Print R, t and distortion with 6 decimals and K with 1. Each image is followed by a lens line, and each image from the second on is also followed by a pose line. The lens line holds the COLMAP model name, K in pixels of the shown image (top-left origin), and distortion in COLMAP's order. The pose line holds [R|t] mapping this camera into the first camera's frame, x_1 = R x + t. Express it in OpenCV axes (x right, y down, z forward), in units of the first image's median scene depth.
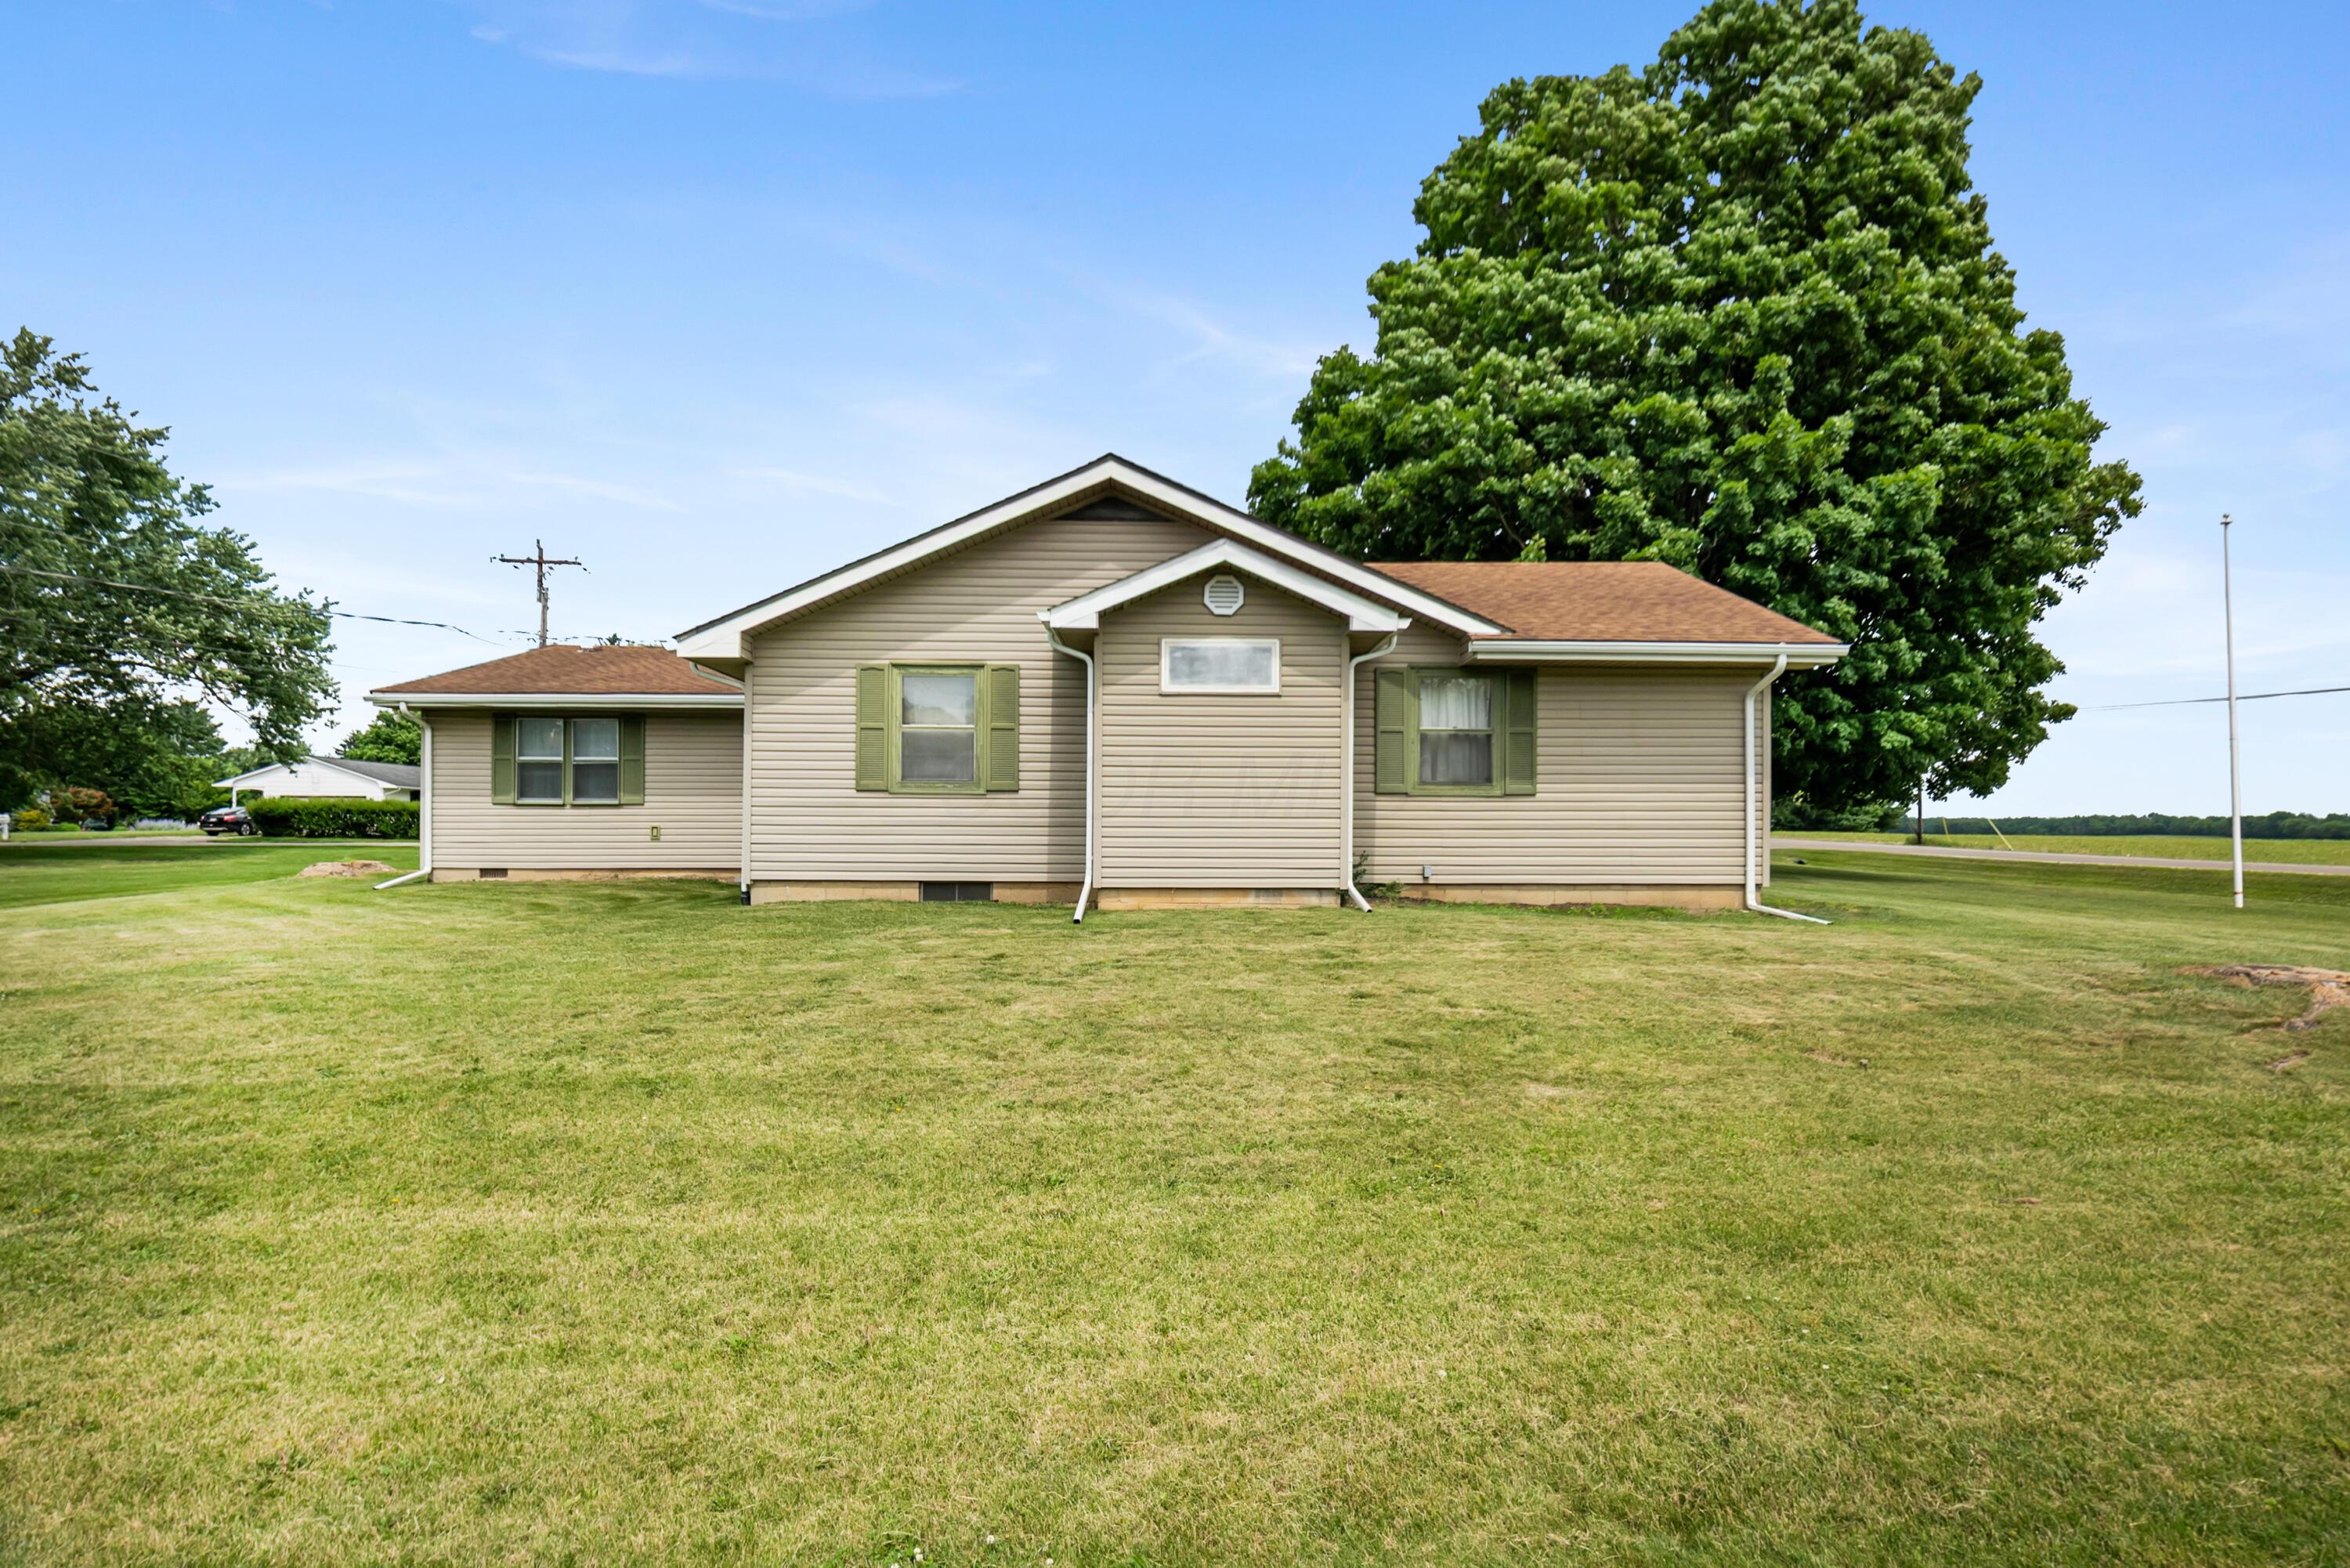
lens RADIAL K [[1188.3, 0, 1183.4], [0, 1188.3, 832.2], [0, 0, 1]] dist [-0.004160, -0.001296]
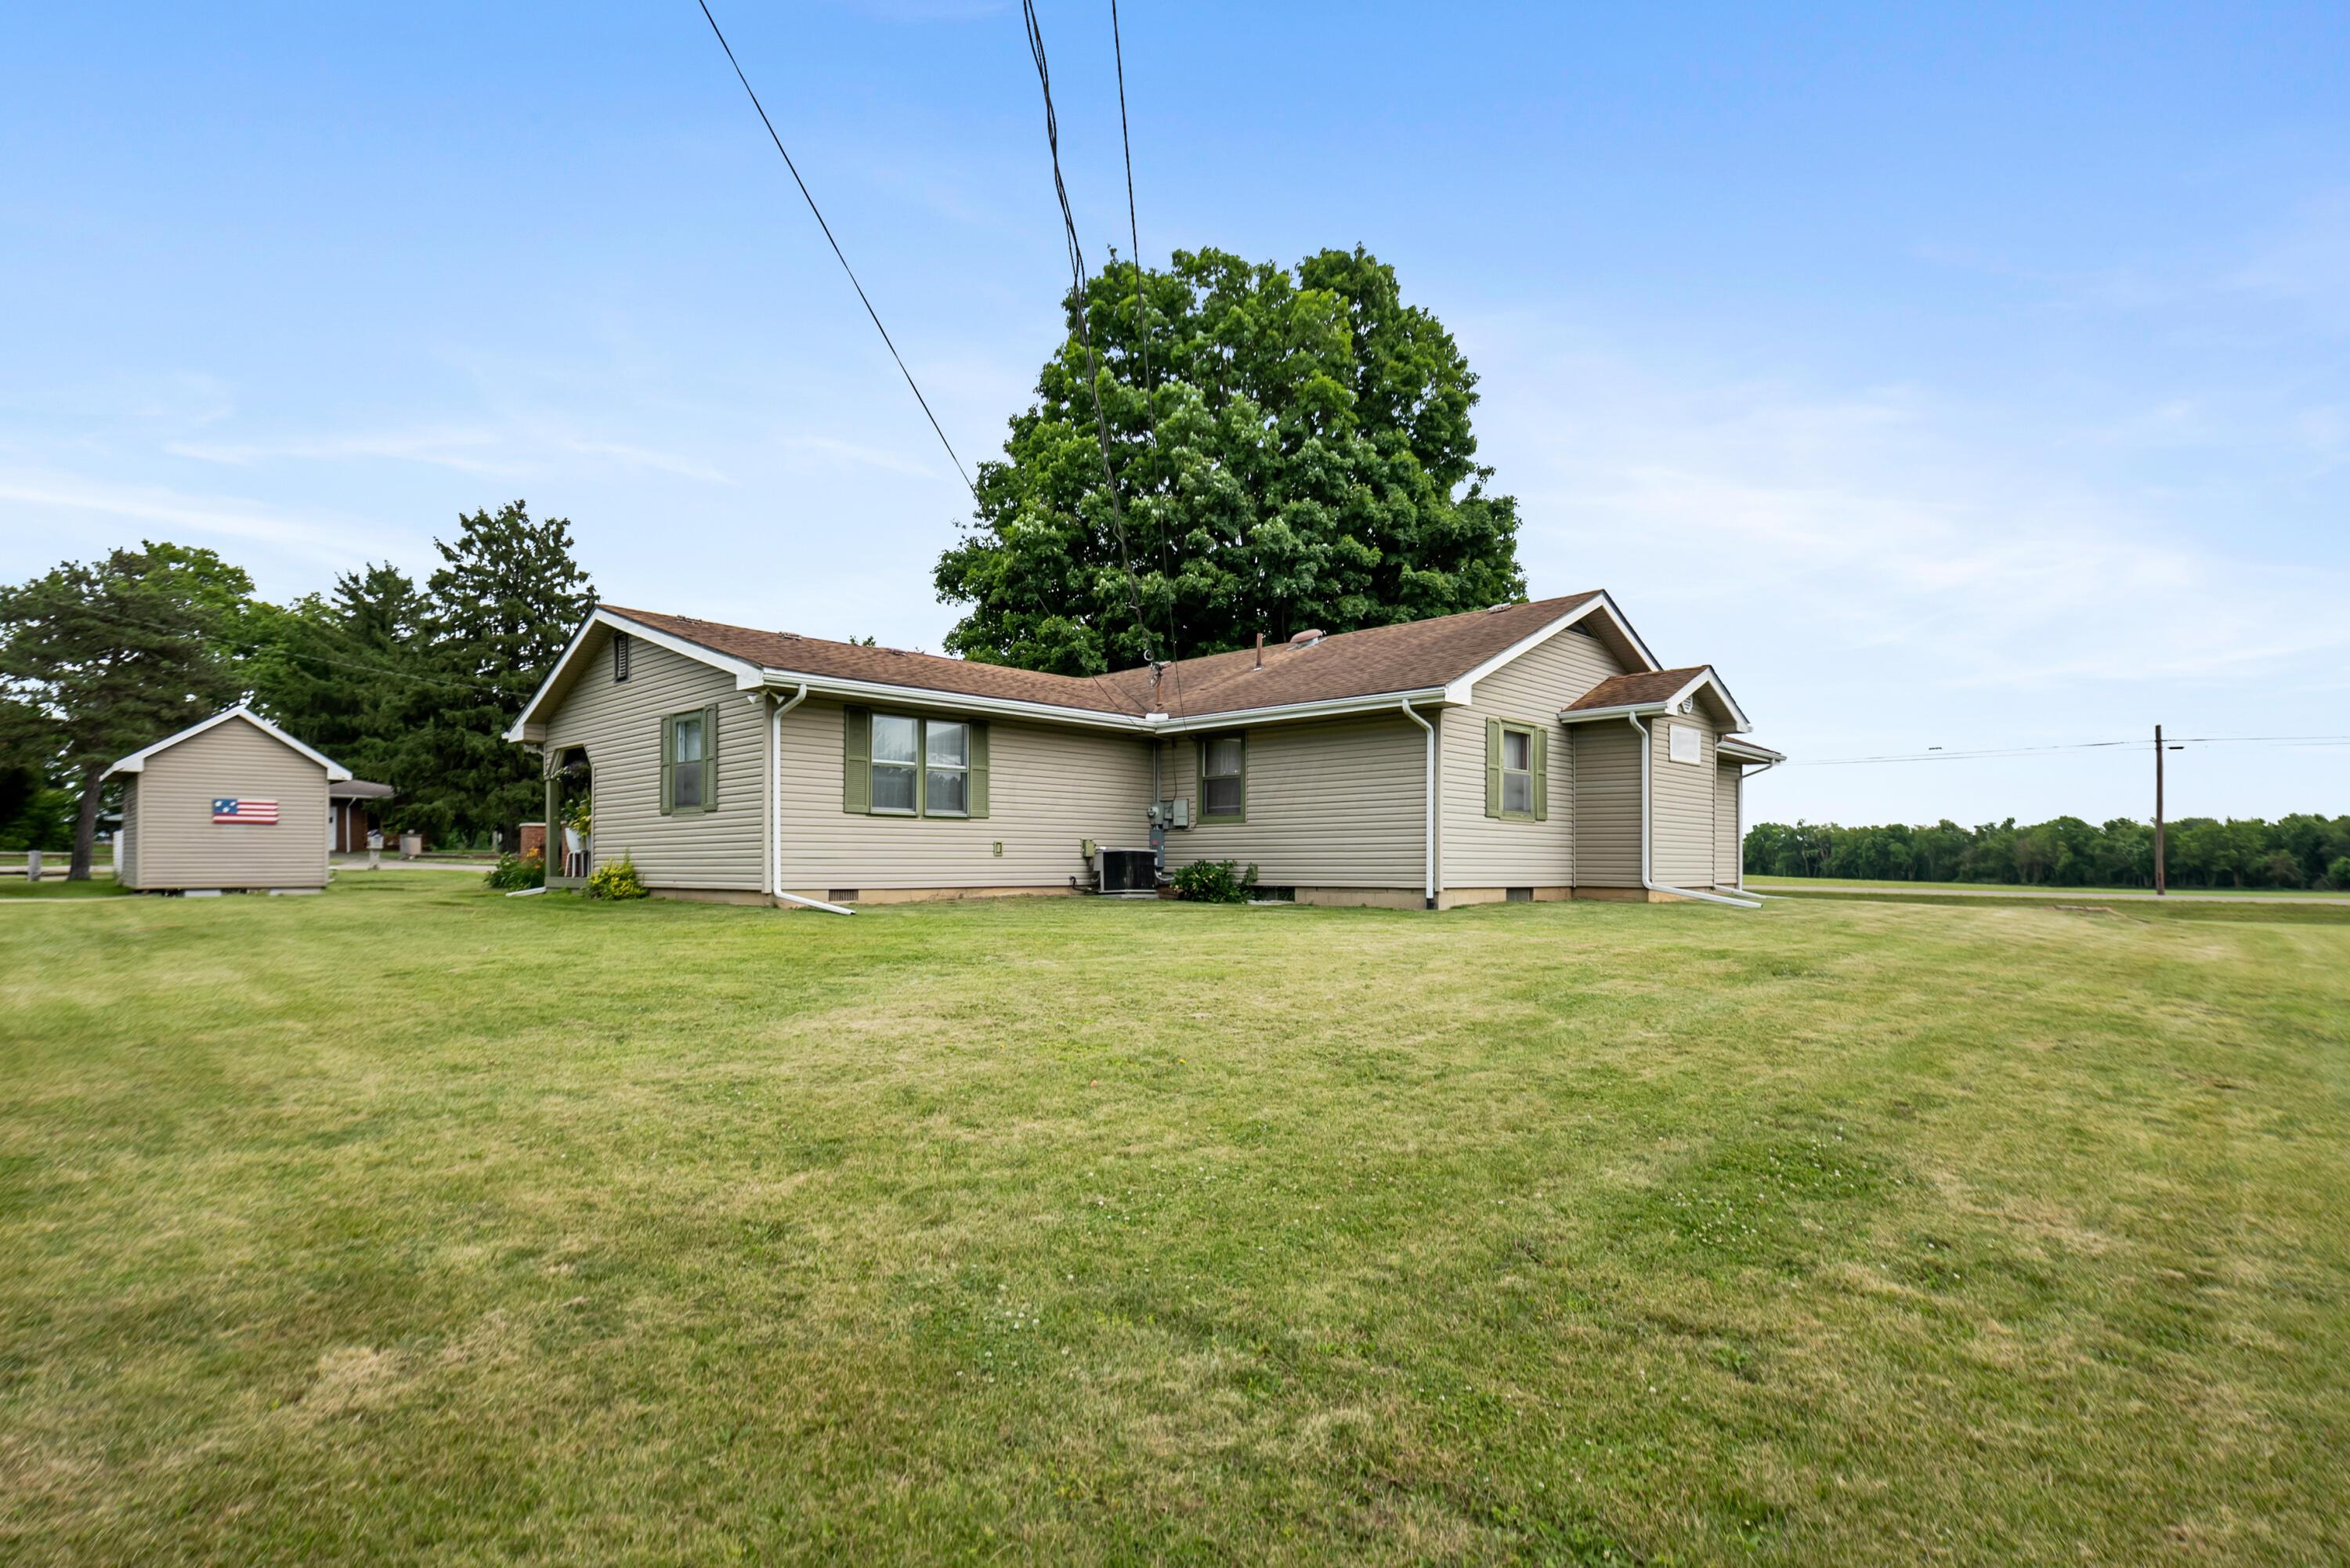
lens RADIAL K [[1188.3, 0, 1183.4], [0, 1188.3, 832.2], [0, 0, 1]] dist [-0.004160, -0.001296]
pose [[0.706604, 0.012957, 0.707491, -1.033491], [-0.004592, 0.999895, -0.013726, 0.000758], [-0.707594, 0.006450, 0.706589, 0.238242]]
